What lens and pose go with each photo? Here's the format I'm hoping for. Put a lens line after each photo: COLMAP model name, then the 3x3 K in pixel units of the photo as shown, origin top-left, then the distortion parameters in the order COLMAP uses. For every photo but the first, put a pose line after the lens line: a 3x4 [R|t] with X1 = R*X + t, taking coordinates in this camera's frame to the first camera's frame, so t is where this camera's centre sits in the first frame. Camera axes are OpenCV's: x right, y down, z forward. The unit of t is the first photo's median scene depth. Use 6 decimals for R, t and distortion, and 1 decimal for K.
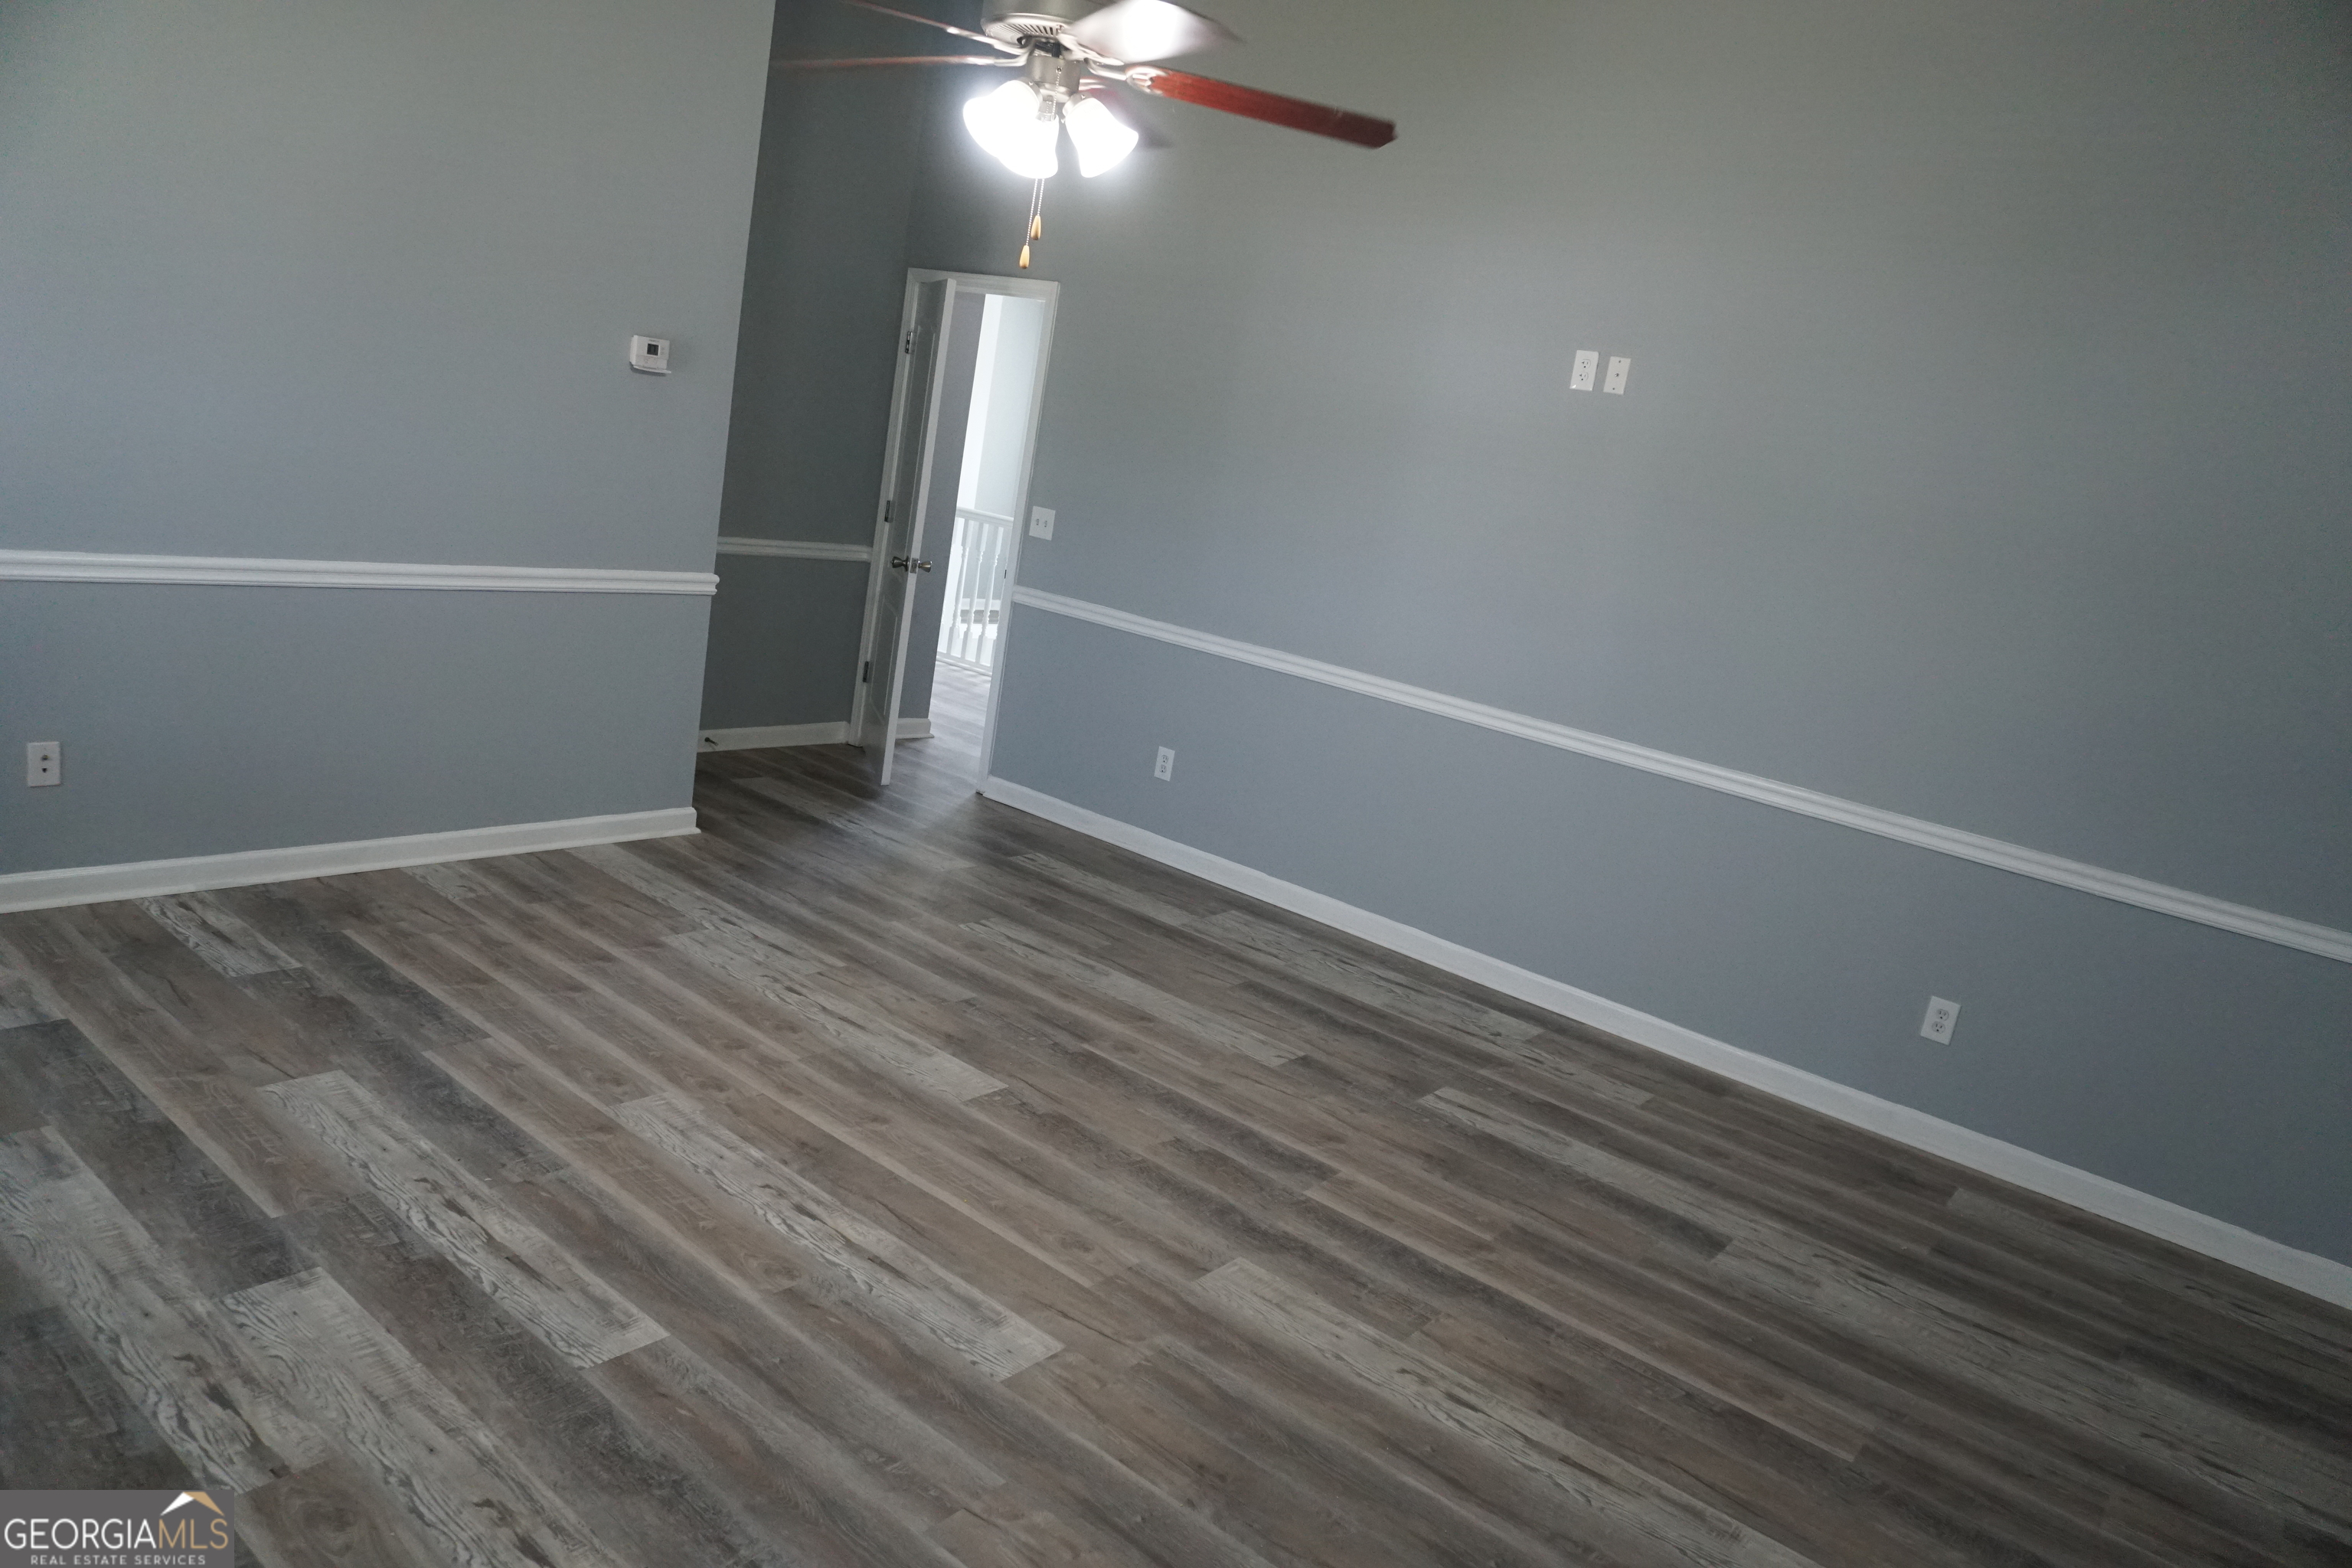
lens RADIAL K [[1571.8, 0, 1171.9], [0, 1571.8, 783.6], [0, 0, 1]] dist [-0.053138, 0.042943]
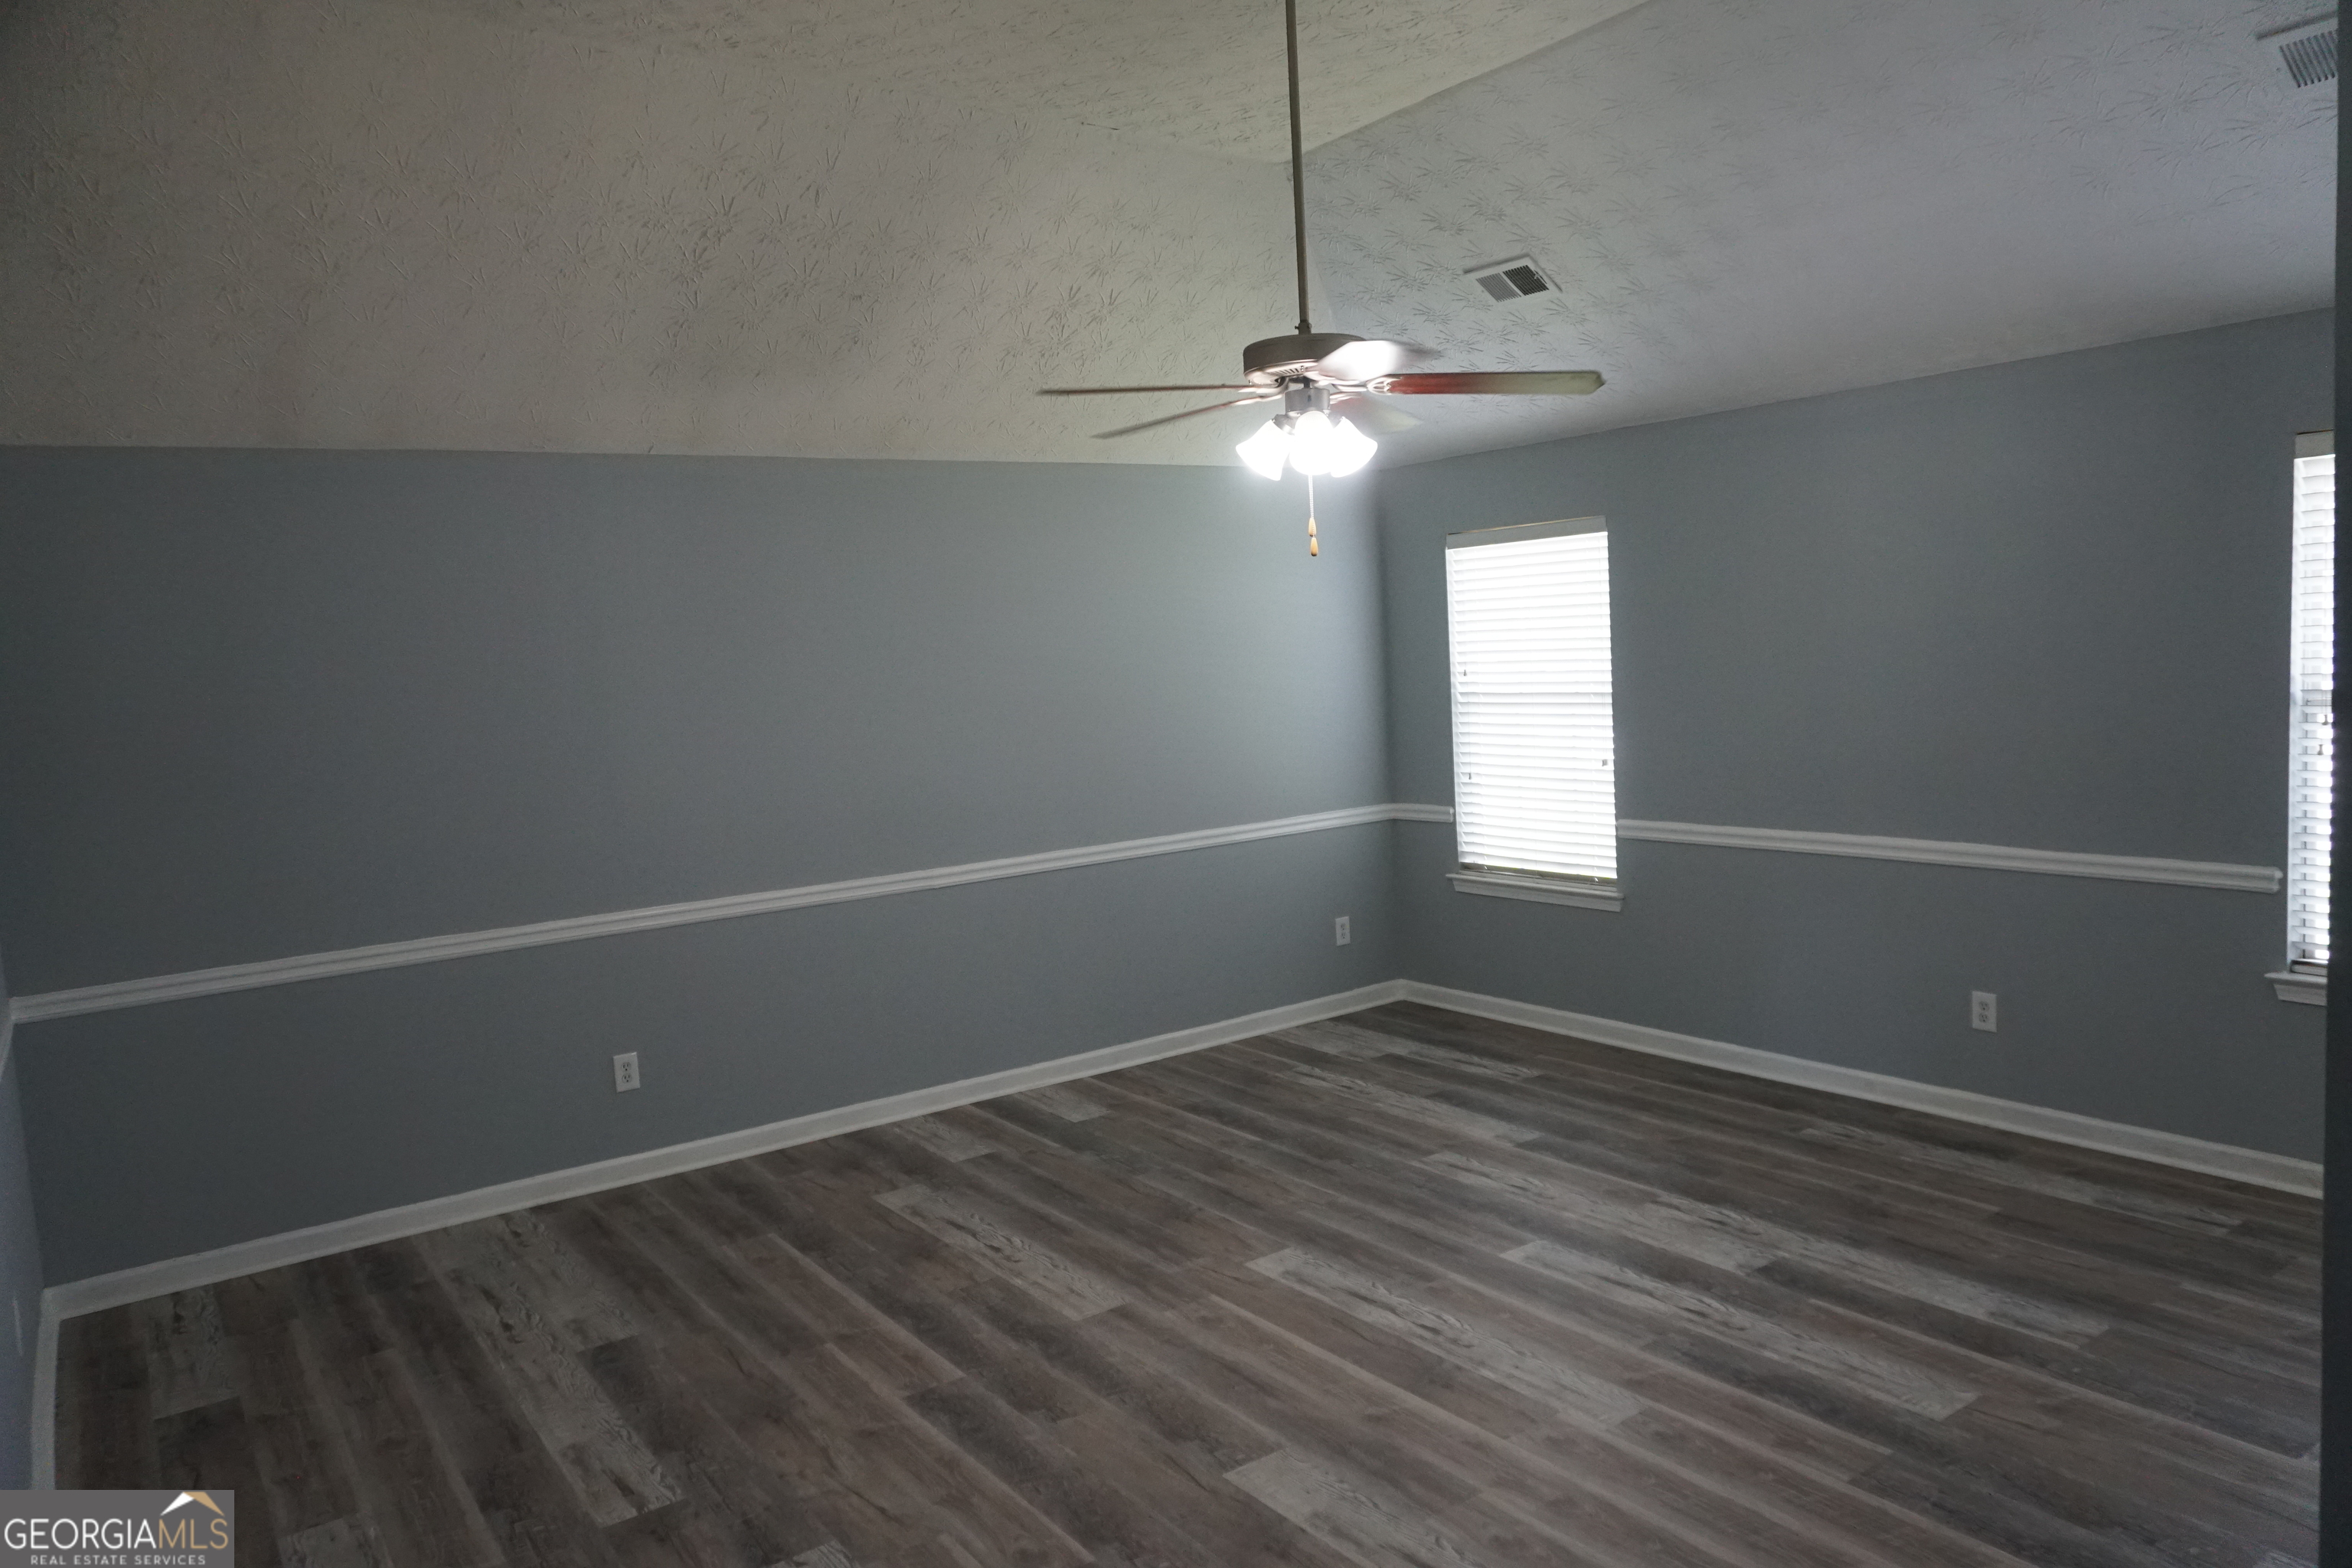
lens RADIAL K [[1571.8, 0, 1171.9], [0, 1571.8, 783.6], [0, 0, 1]] dist [-0.053138, 0.042943]
pose [[-0.956425, -0.128245, 0.262307, -0.300070], [-0.033717, 0.940876, 0.337068, -0.516715], [-0.290026, 0.313536, -0.904201, 1.981349]]
